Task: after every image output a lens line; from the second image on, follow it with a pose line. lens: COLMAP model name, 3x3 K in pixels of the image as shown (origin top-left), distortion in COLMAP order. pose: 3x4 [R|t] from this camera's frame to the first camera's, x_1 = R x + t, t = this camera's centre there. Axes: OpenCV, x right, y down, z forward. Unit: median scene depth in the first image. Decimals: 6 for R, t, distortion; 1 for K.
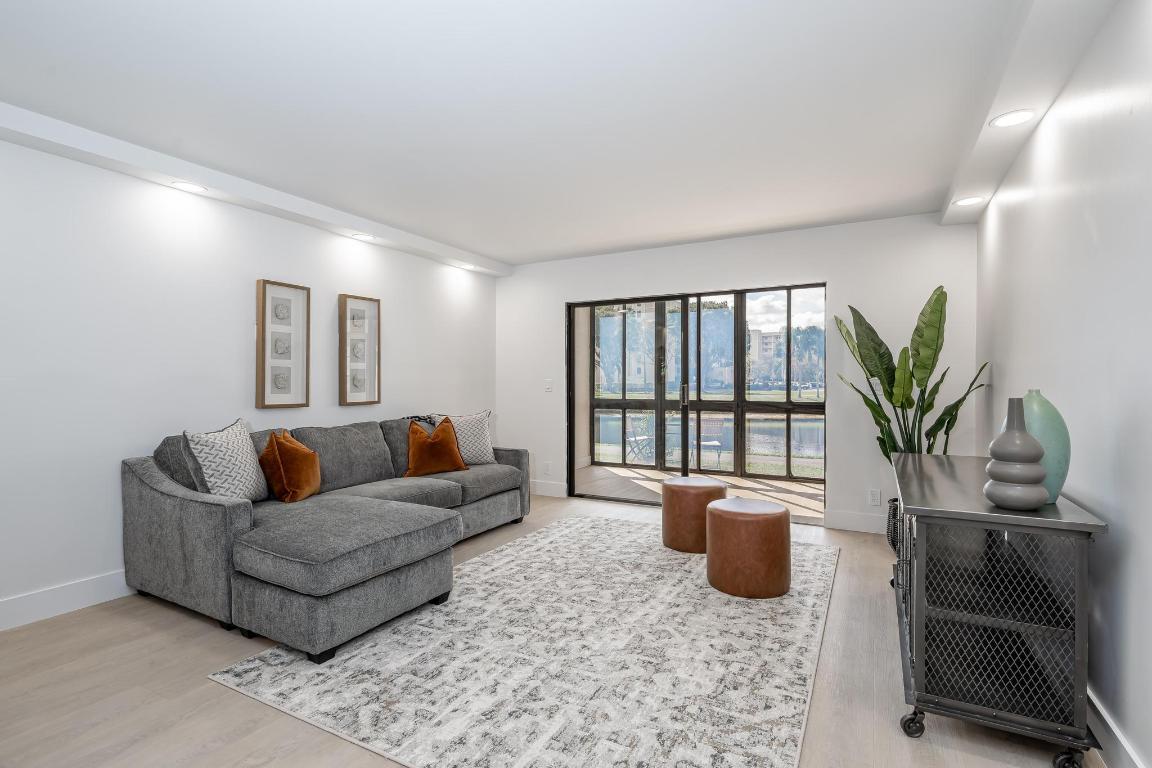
lens RADIAL K [[542.3, 0, 581.5], [0, 542.3, 385.0], [0, 0, 1]] dist [-0.000263, 0.000526]
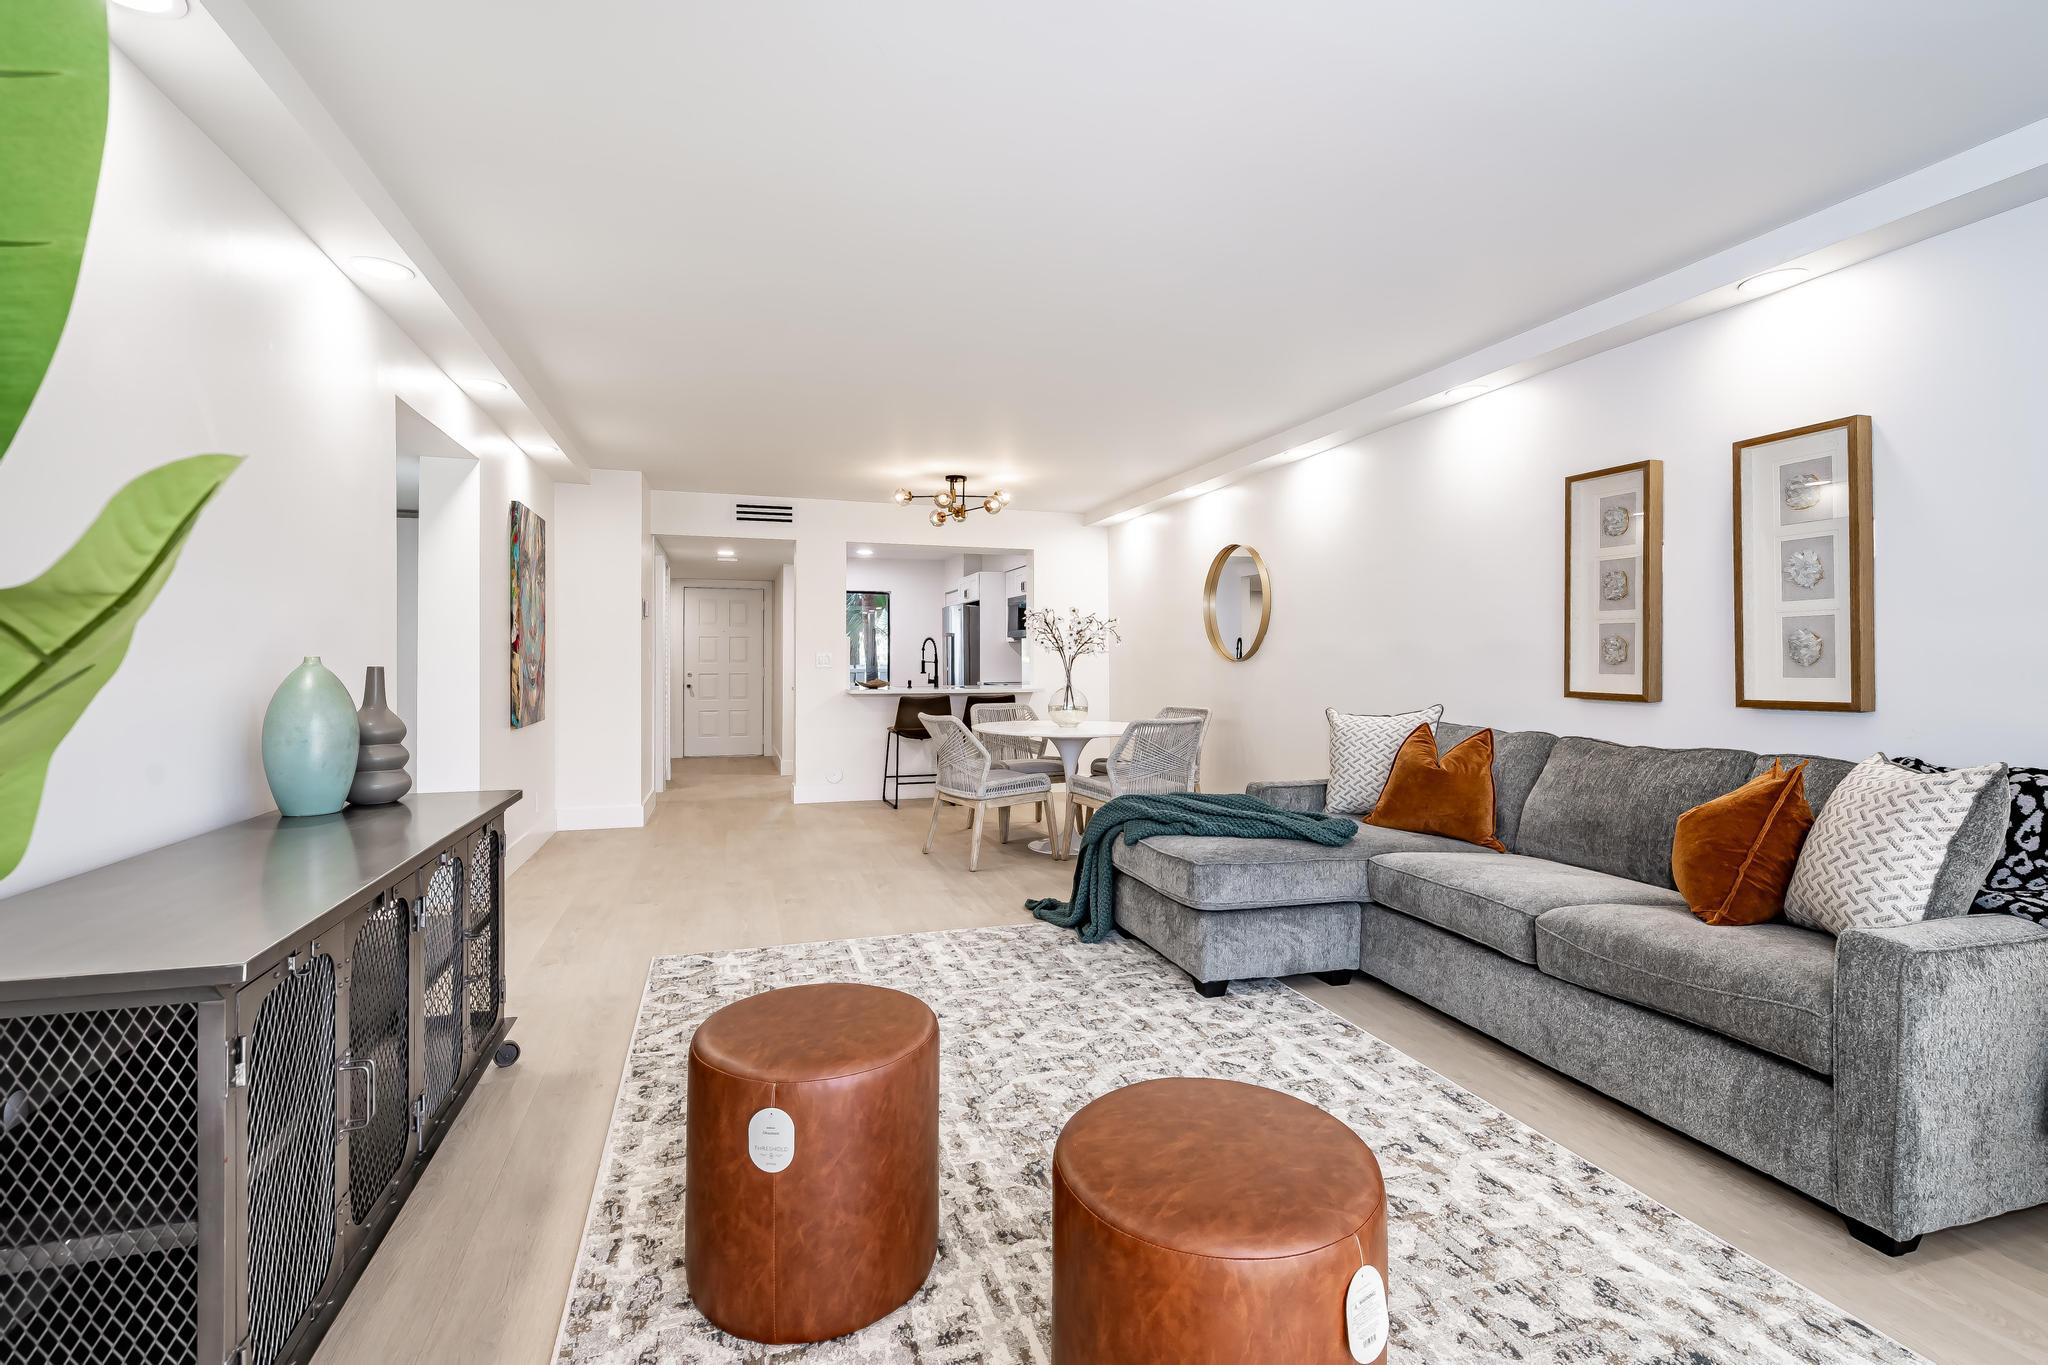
lens RADIAL K [[918.8, 0, 1023.8], [0, 918.8, 661.2], [0, 0, 1]] dist [0.000184, -0.000240]
pose [[-0.695028, 0.000152, -0.718983, 0.696469], [-0.004697, 0.999978, 0.004752, 0.003069], [0.718967, 0.006680, -0.695012, 1.660010]]
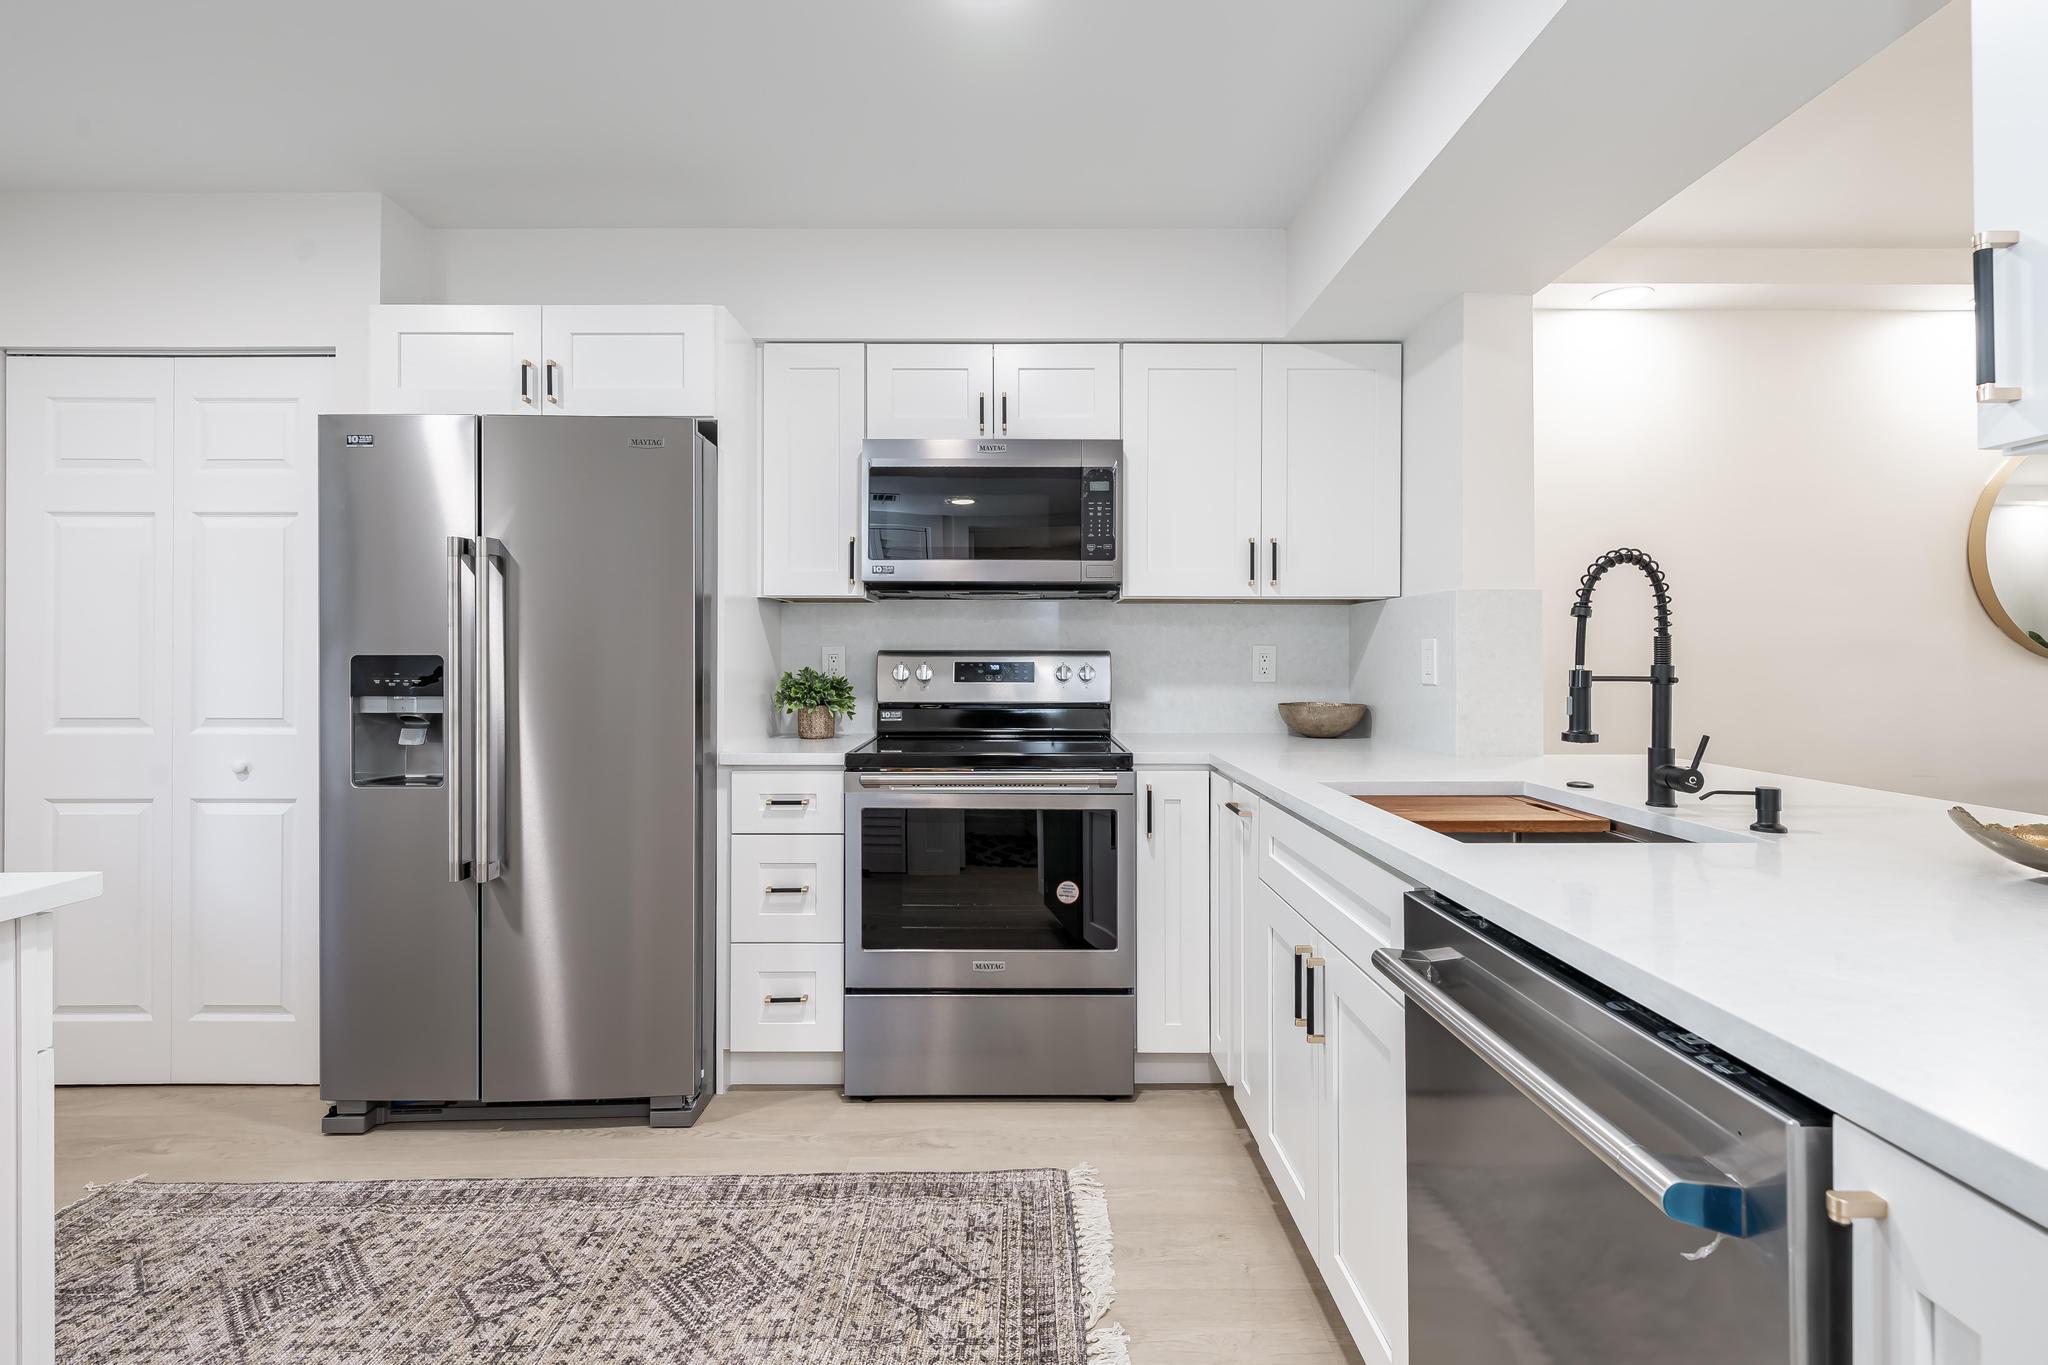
lens RADIAL K [[918.8, 0, 1020.7], [0, 918.8, 648.8], [0, 0, 1]] dist [0.000184, -0.000240]
pose [[0.476214, -0.008054, -0.879292, -0.859799], [-0.003534, 0.999932, -0.011073, 0.009246], [0.879322, 0.008380, 0.476154, -1.153635]]
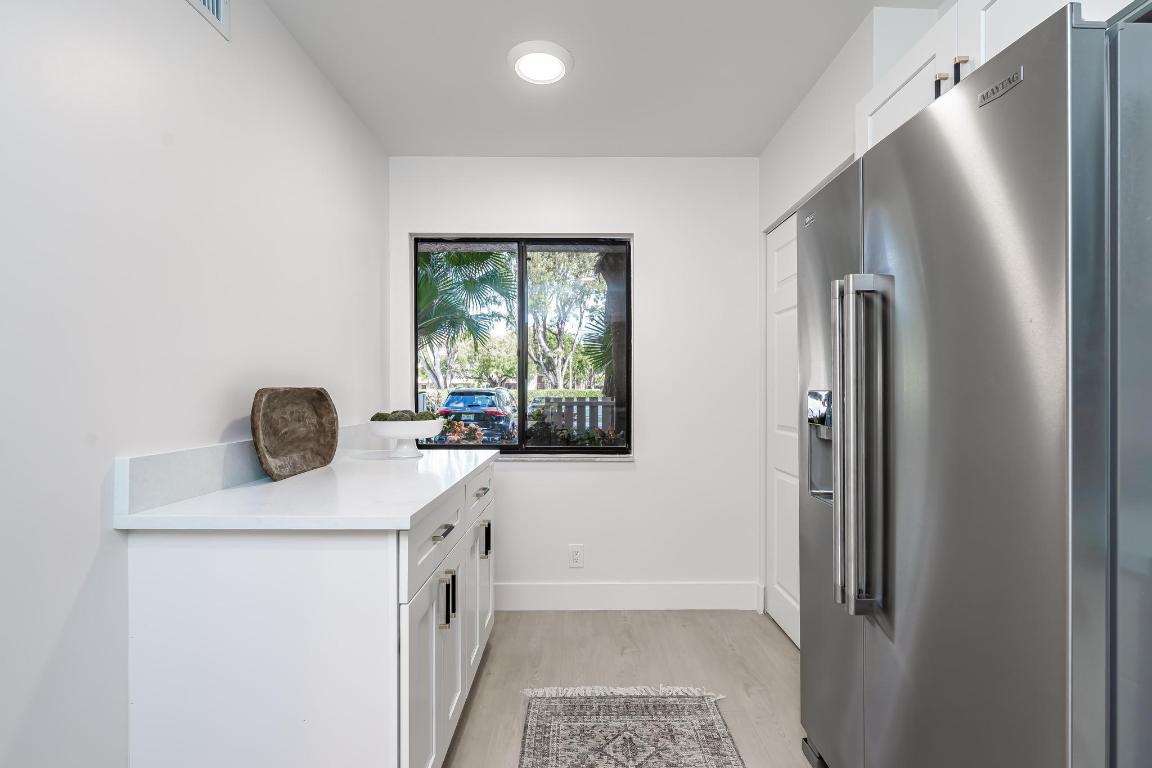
lens RADIAL K [[516.8, 0, 576.5], [0, 516.8, 393.2], [0, 0, 1]] dist [0.000184, -0.000240]
pose [[-0.881698, 0.002157, -0.471810, -1.357702], [-0.002969, 0.999944, 0.010121, 0.004921], [0.471805, 0.010324, -0.881642, -0.894737]]
